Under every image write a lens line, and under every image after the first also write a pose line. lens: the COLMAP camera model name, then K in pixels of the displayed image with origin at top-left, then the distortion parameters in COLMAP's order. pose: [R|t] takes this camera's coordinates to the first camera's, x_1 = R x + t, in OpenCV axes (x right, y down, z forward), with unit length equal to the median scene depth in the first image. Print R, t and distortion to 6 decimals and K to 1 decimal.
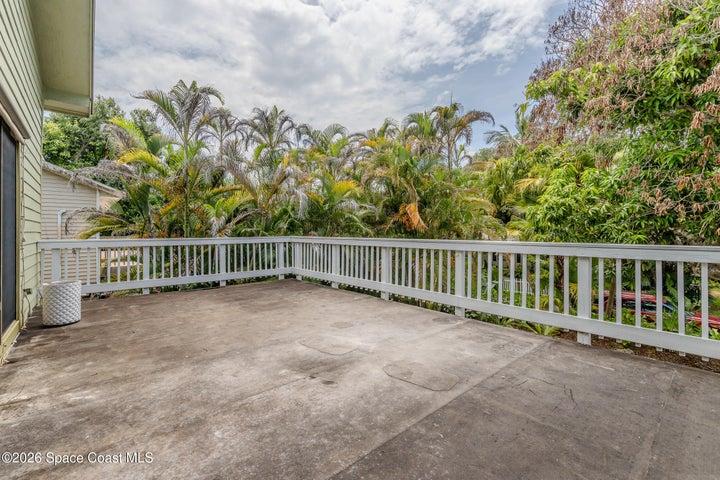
lens RADIAL K [[318.5, 0, 357.8], [0, 318.5, 228.5], [0, 0, 1]] dist [0.000395, 0.000365]
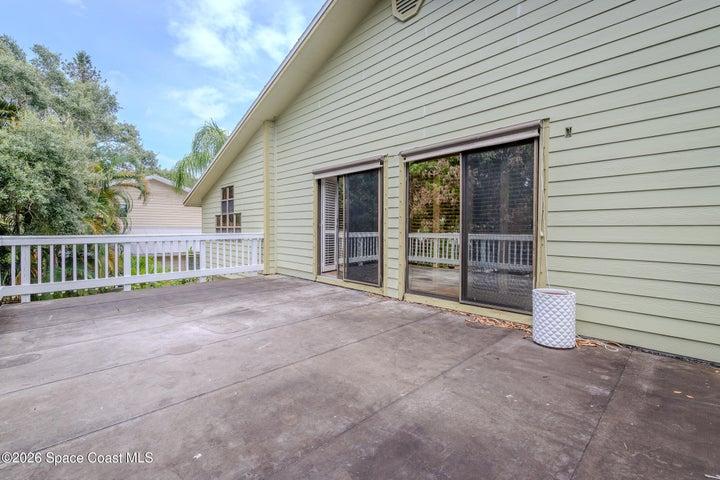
lens RADIAL K [[318.5, 0, 357.8], [0, 318.5, 228.5], [0, 0, 1]] dist [0.000395, 0.000365]
pose [[-0.998891, 0.000508, -0.047074, -0.498501], [0.000321, 0.999992, 0.003975, 0.012420], [0.047076, 0.003955, -0.998883, 2.077948]]
